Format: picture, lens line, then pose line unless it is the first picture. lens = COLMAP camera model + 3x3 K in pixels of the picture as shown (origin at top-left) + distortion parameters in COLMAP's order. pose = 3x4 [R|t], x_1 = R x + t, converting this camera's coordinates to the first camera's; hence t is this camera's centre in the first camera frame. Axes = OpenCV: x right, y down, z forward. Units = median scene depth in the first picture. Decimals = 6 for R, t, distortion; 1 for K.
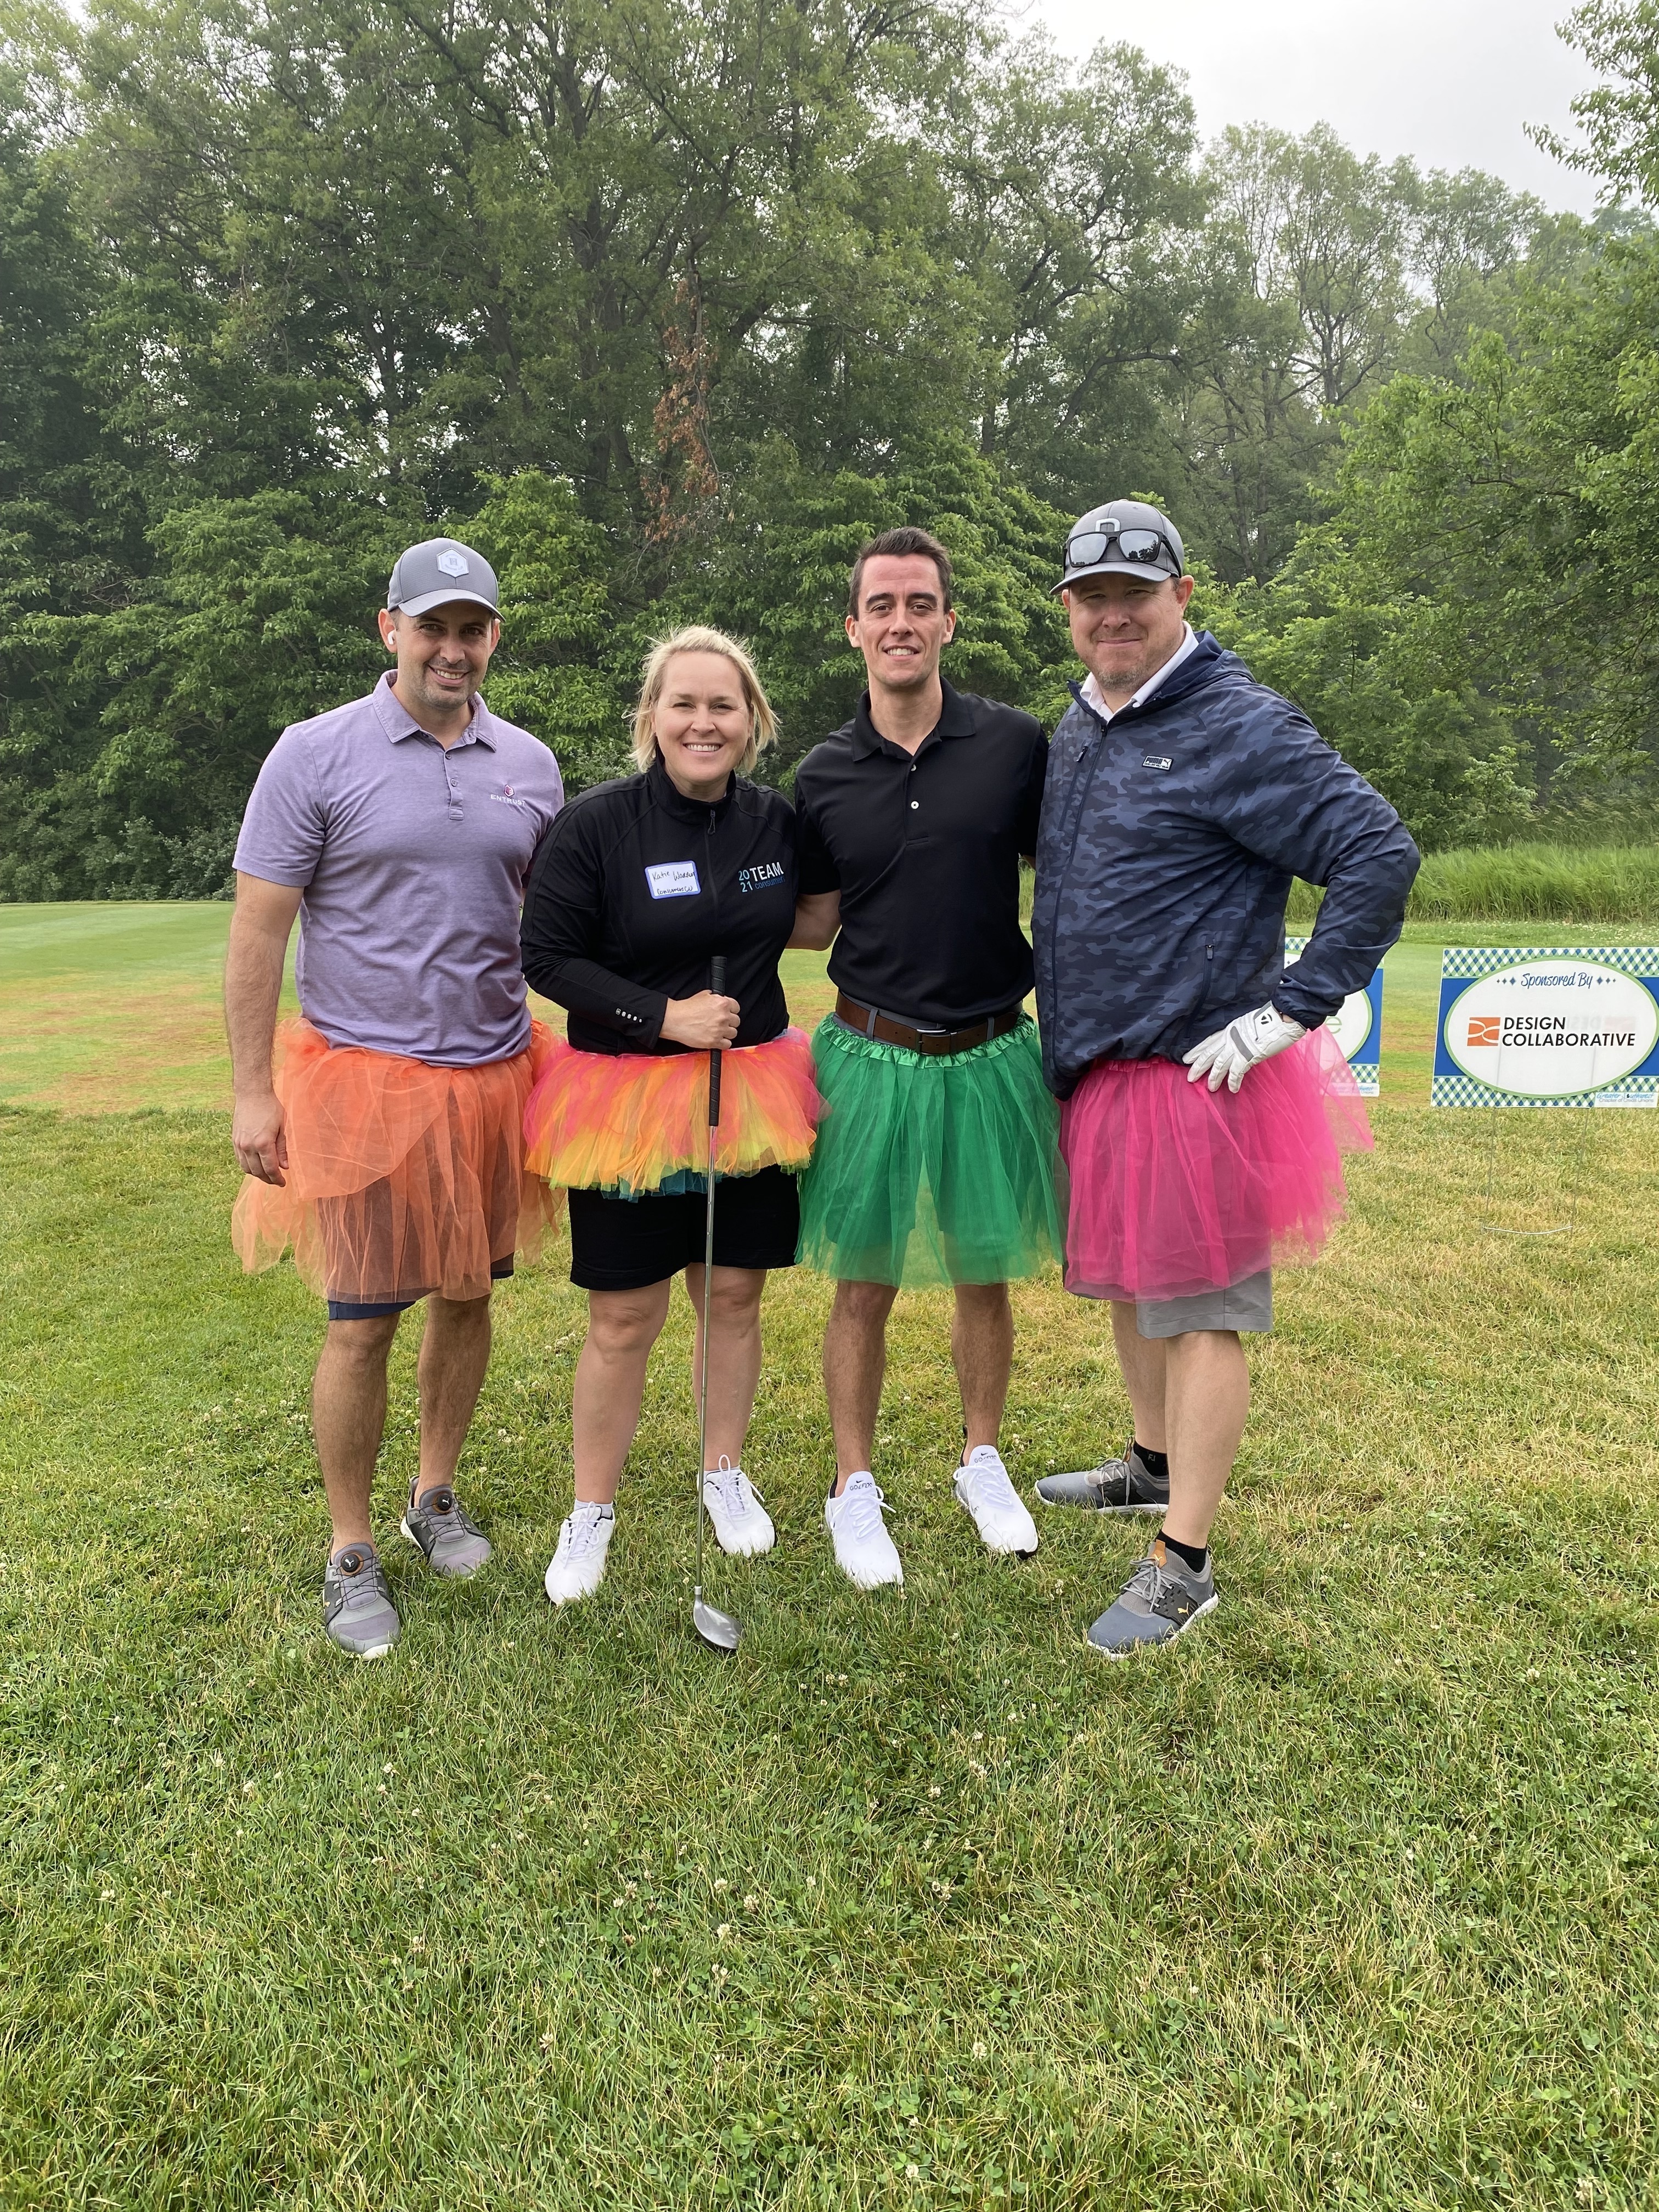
lens RADIAL K [[1685.4, 0, 841.9], [0, 1685.4, 1105.6], [0, 0, 1]] dist [0.011201, -0.011635]
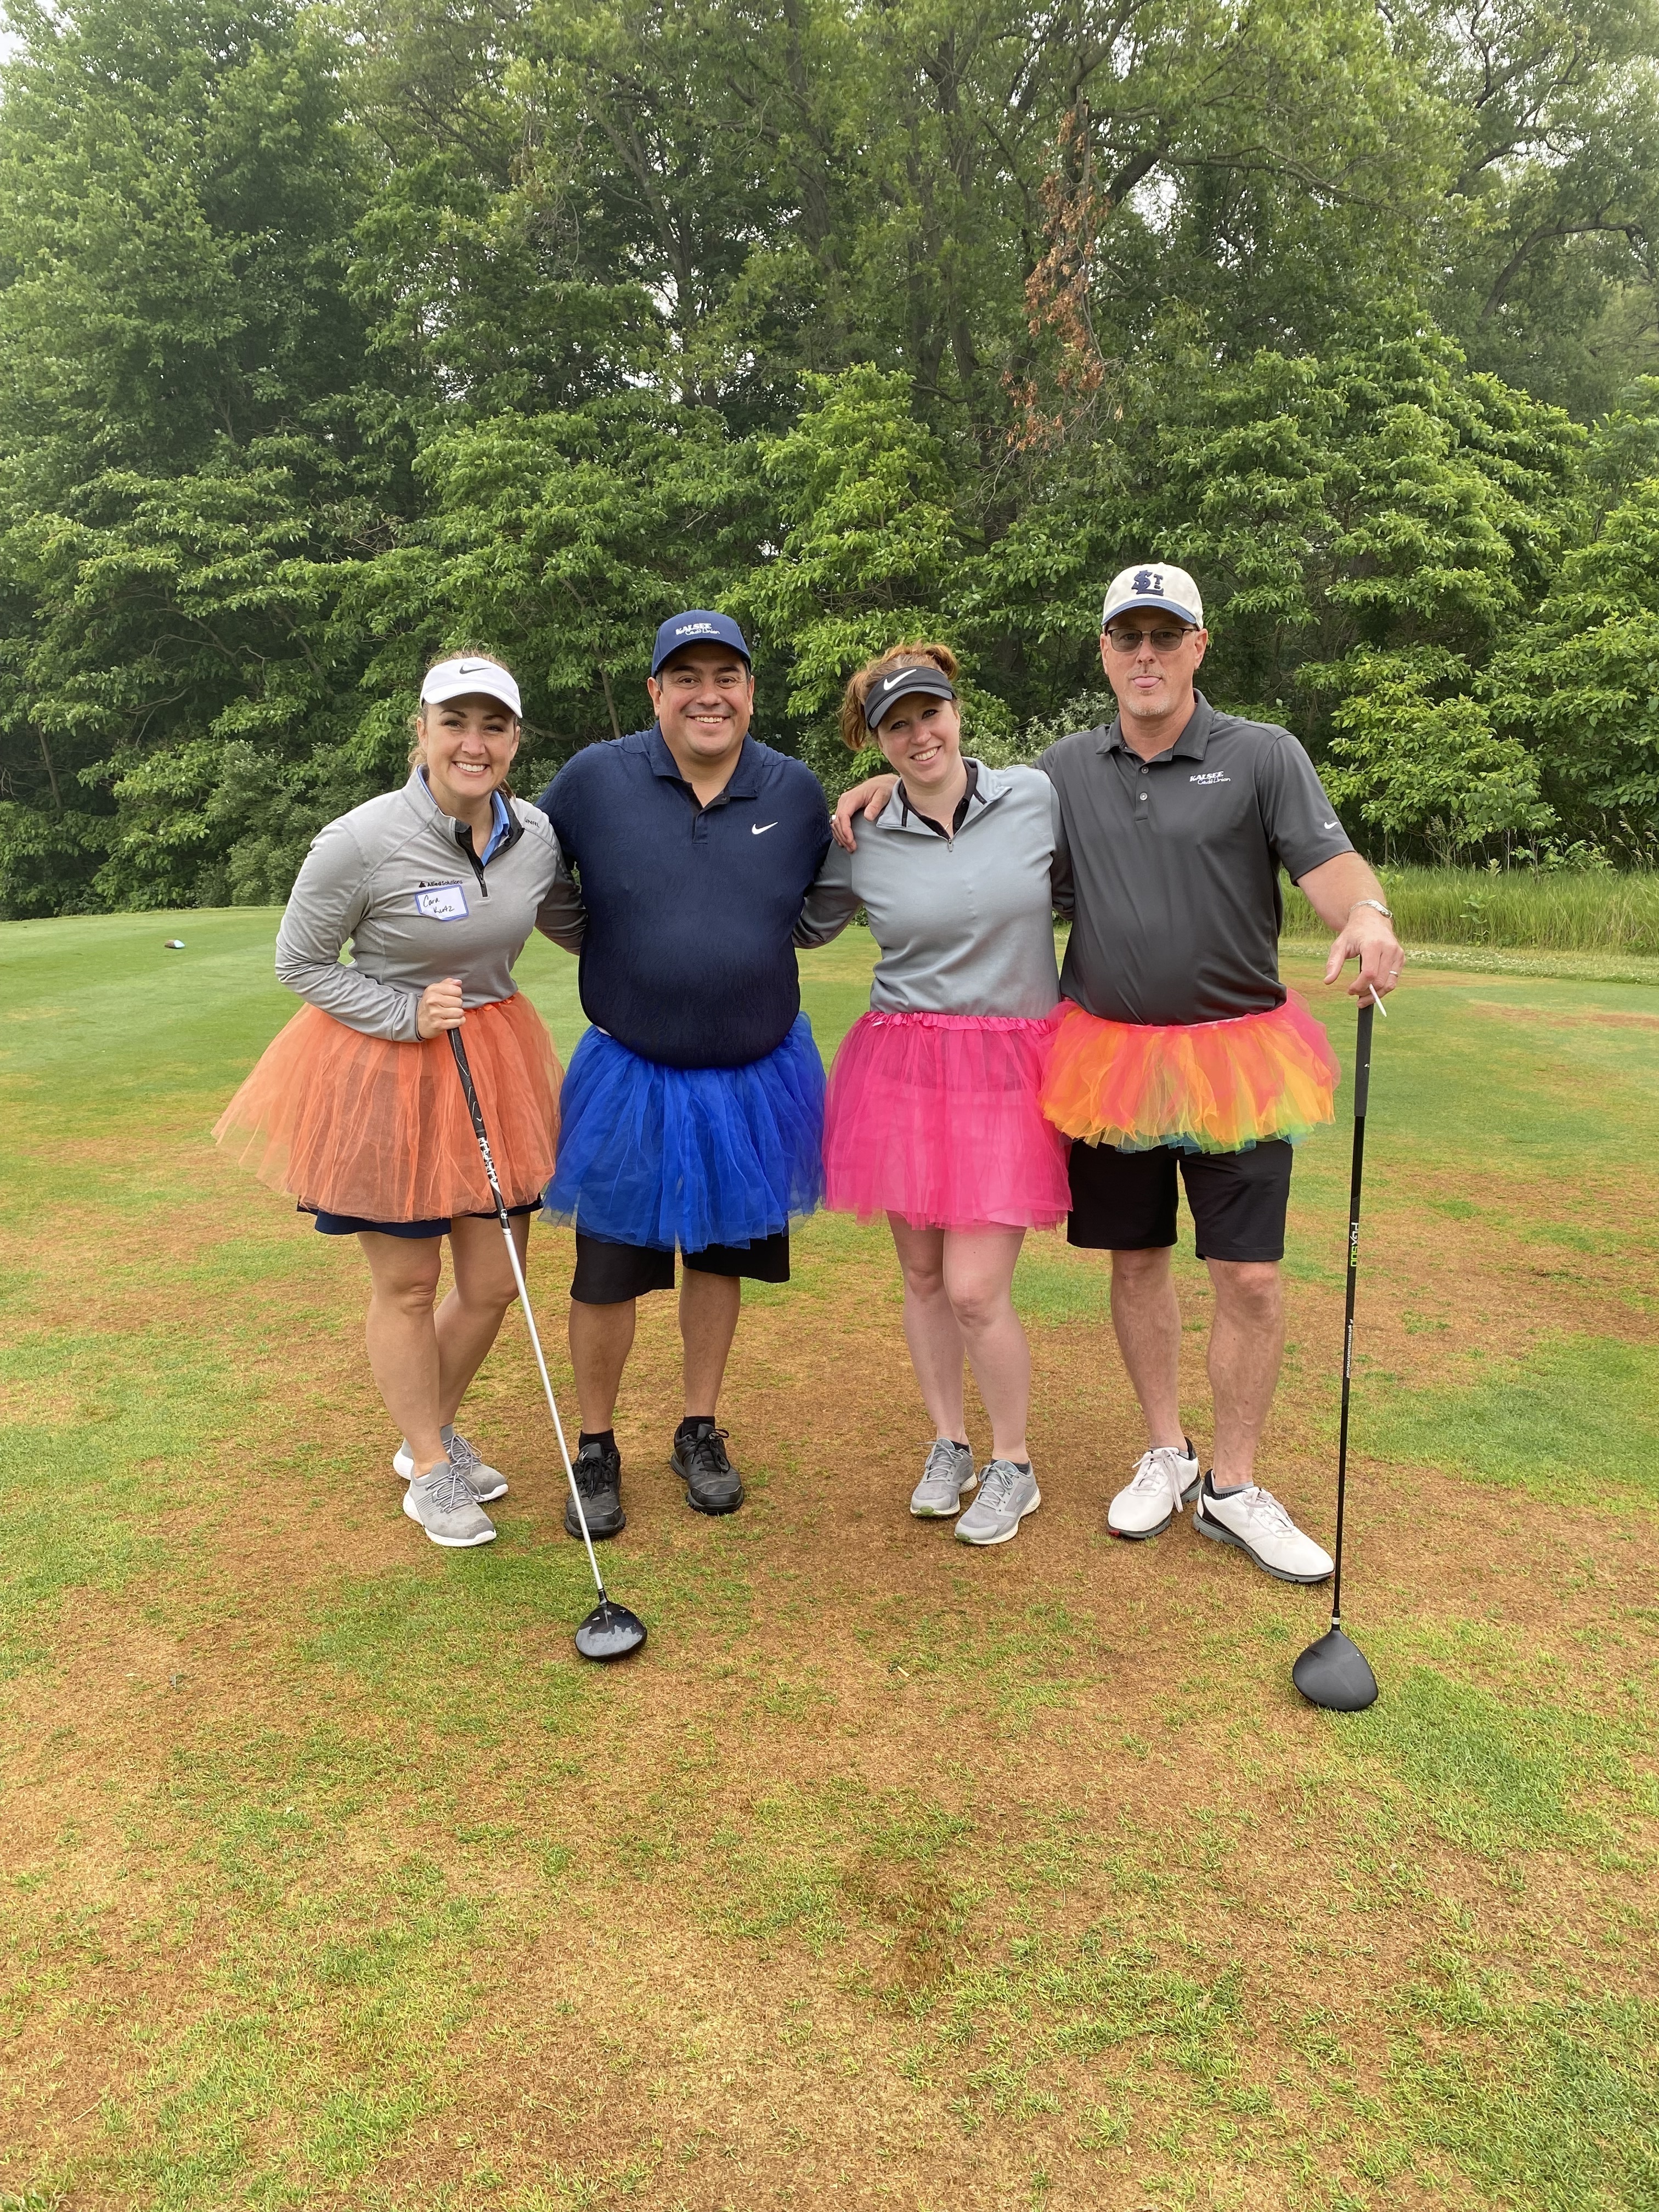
lens RADIAL K [[1685.4, 0, 841.5], [0, 1685.4, 1118.2], [0, 0, 1]] dist [0.011201, -0.011635]
pose [[0.989554, 0.030063, -0.140996, -0.067489], [-0.026823, 0.999332, 0.024827, -0.034191], [0.141648, -0.020786, 0.989699, 0.178940]]
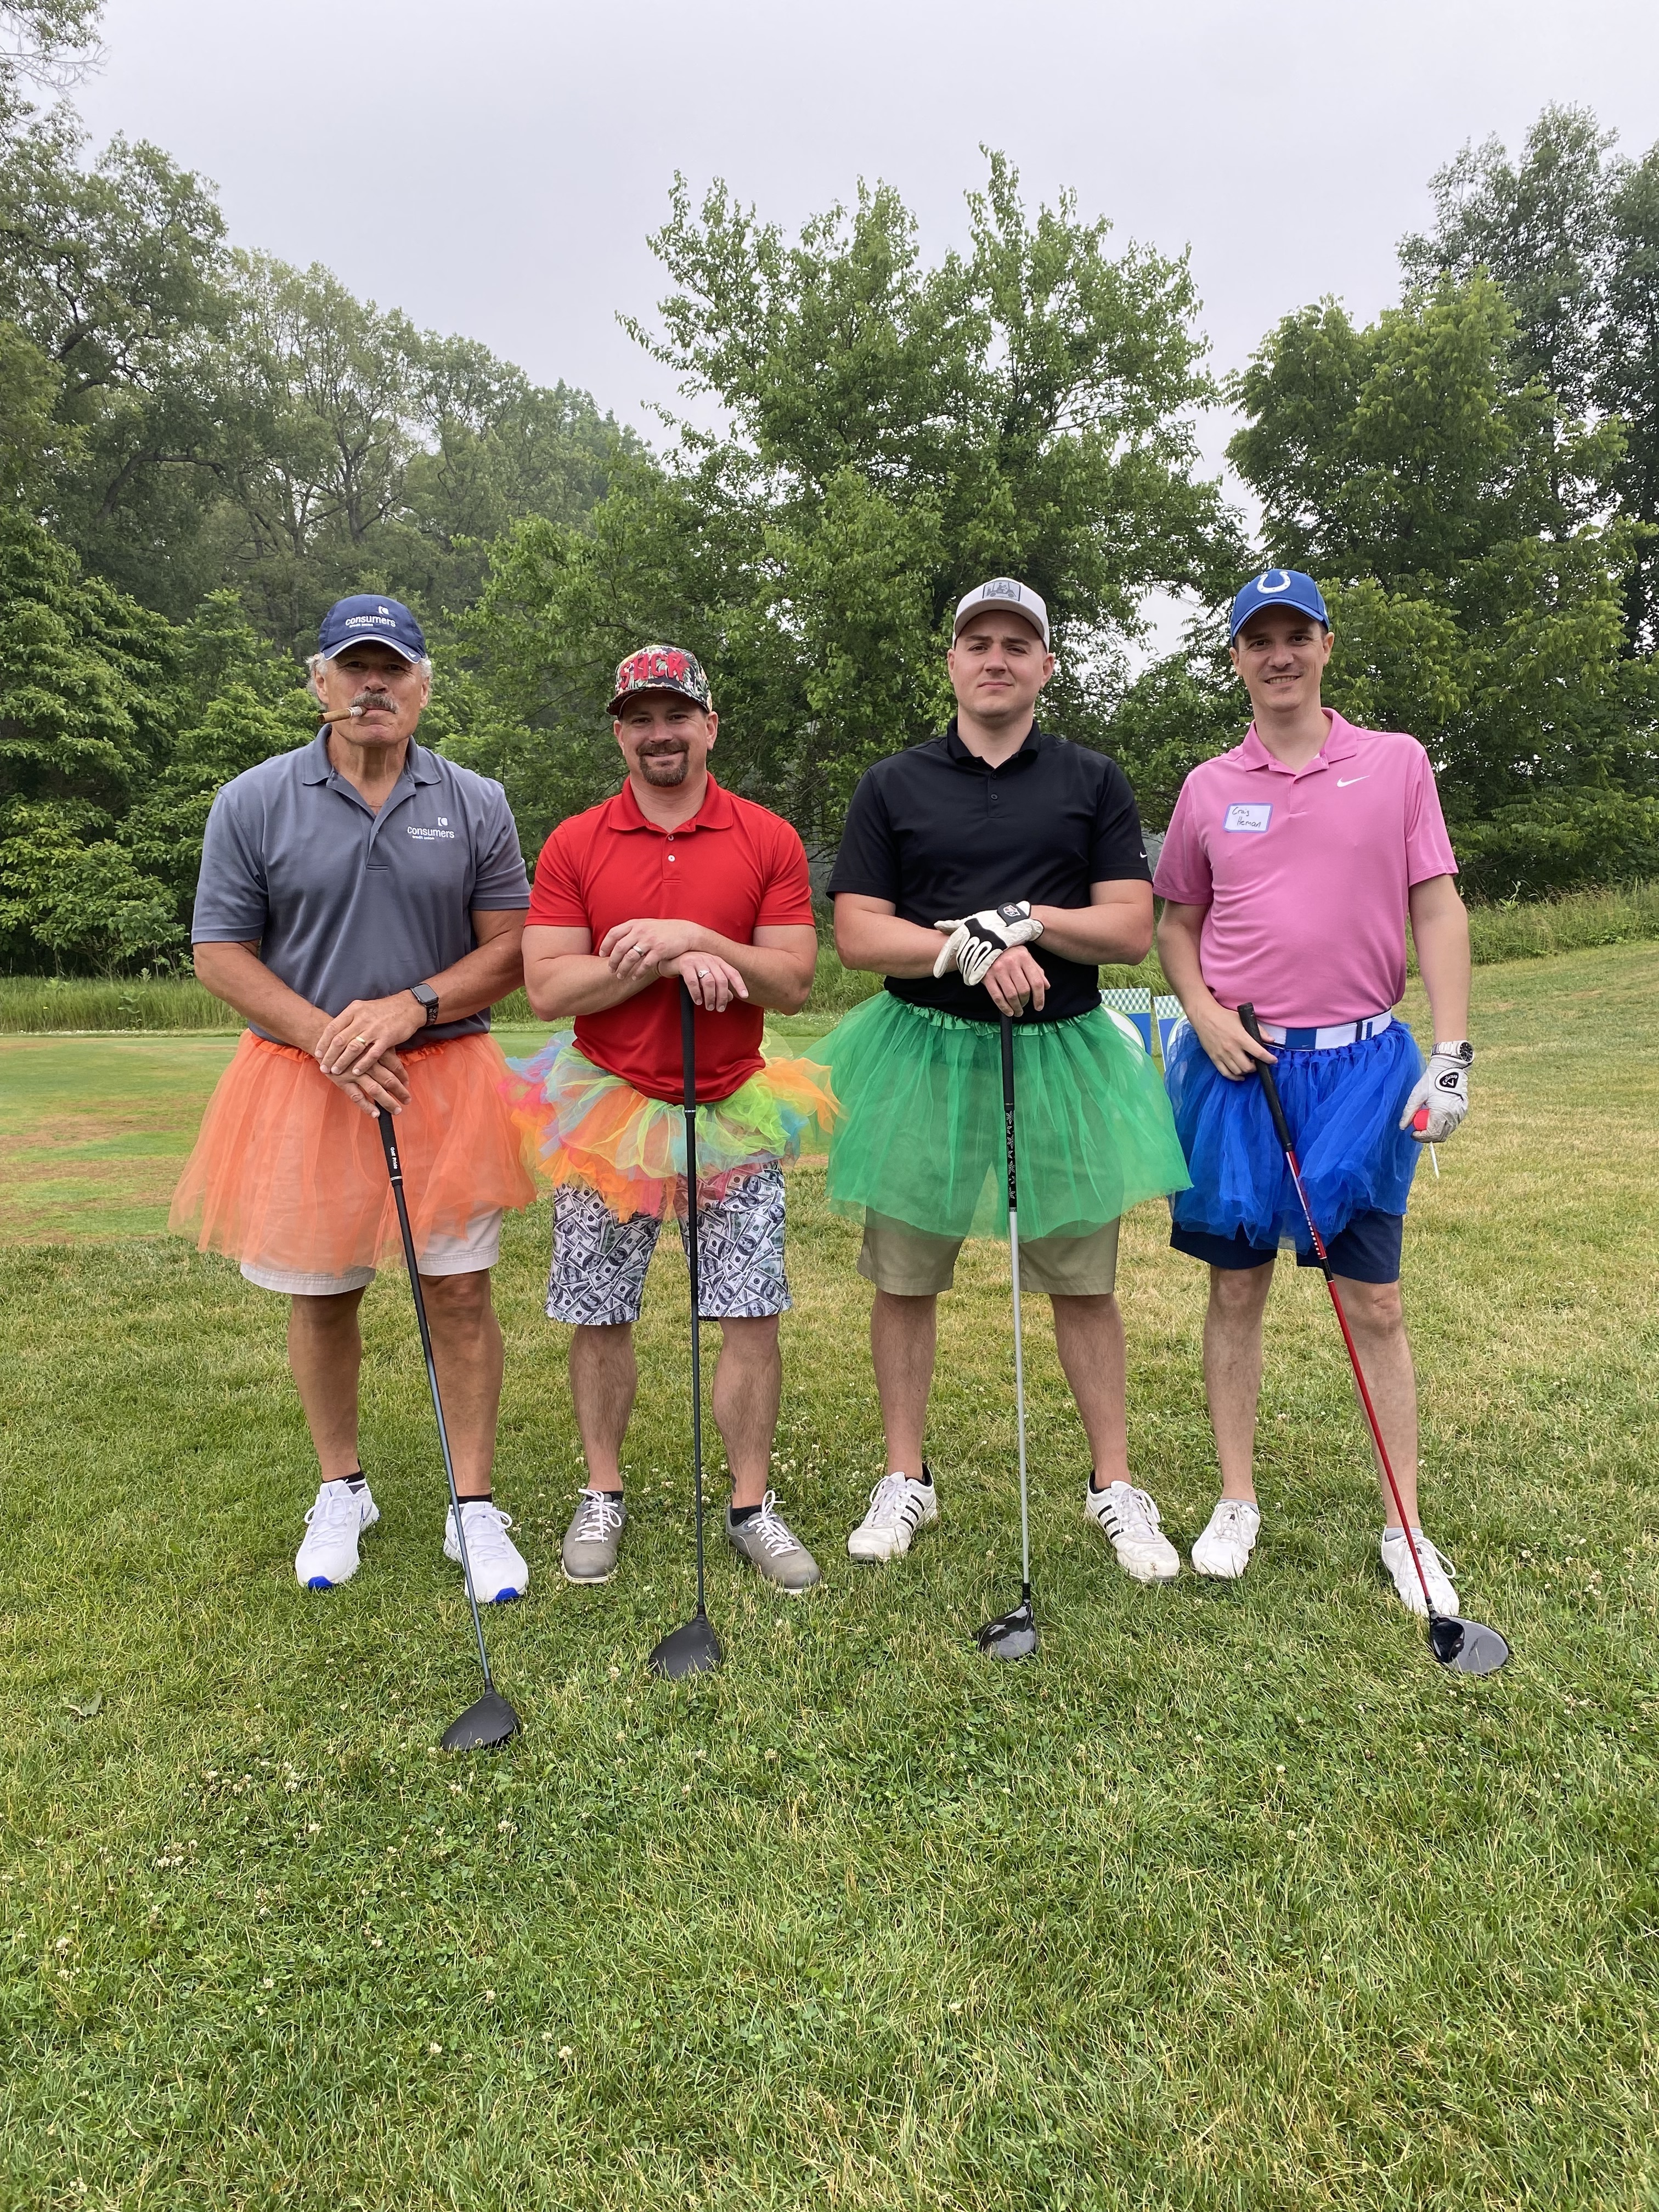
lens RADIAL K [[1685.4, 0, 822.1], [0, 1685.4, 1118.3], [0, 0, 1]] dist [0.011201, -0.011635]
pose [[0.835284, -0.061743, 0.546341, -0.089772], [0.094598, 0.994995, -0.032181, 0.001403], [-0.541620, 0.078563, 0.836944, 0.017778]]
